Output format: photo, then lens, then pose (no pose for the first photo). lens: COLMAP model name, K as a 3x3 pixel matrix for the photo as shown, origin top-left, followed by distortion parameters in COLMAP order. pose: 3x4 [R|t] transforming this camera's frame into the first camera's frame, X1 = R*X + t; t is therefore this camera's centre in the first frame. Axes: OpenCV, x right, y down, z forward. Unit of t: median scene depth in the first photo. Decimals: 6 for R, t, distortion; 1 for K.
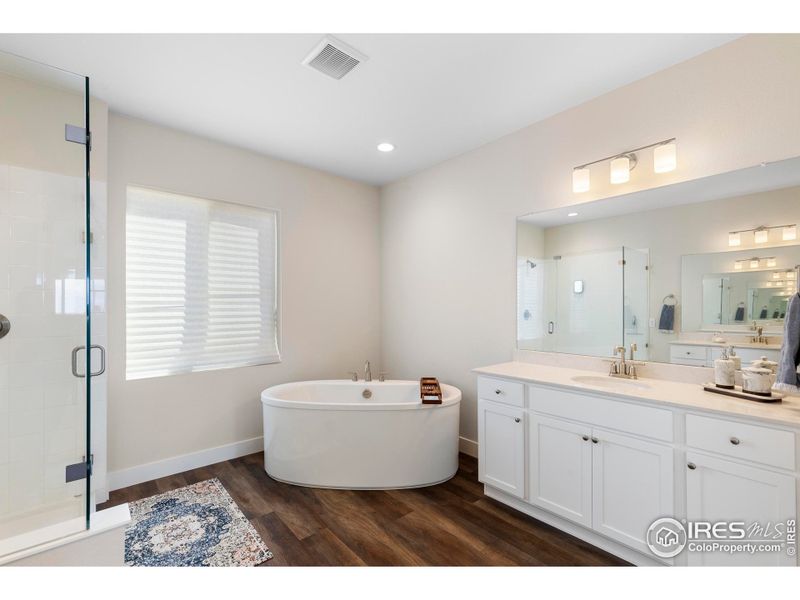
lens RADIAL K [[359.5, 0, 397.6], [0, 359.5, 303.4], [0, 0, 1]] dist [0.008543, -0.000047]
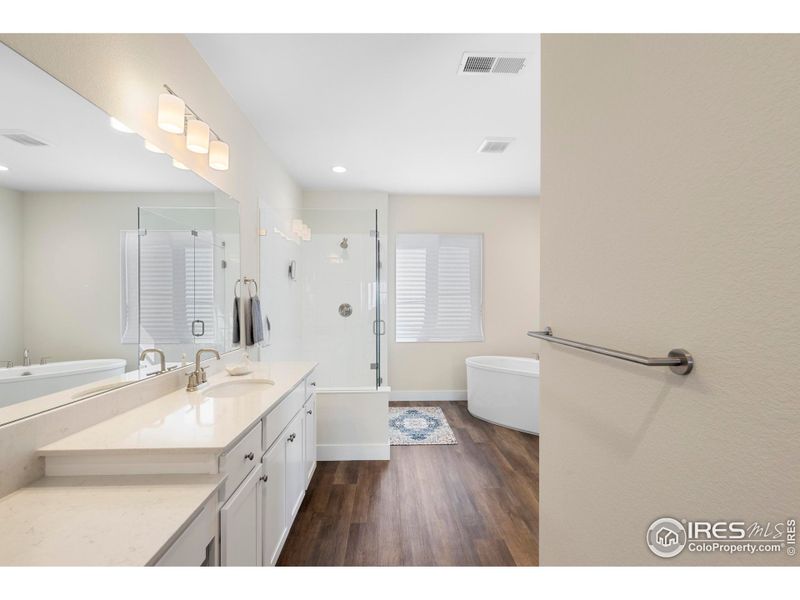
lens RADIAL K [[359.5, 0, 397.6], [0, 359.5, 303.4], [0, 0, 1]] dist [0.008543, -0.000047]
pose [[0.780368, 0.007973, -0.625270, 0.377622], [0.001797, 0.999886, 0.014993, -0.006992], [0.625318, -0.012824, 0.780264, -0.394840]]
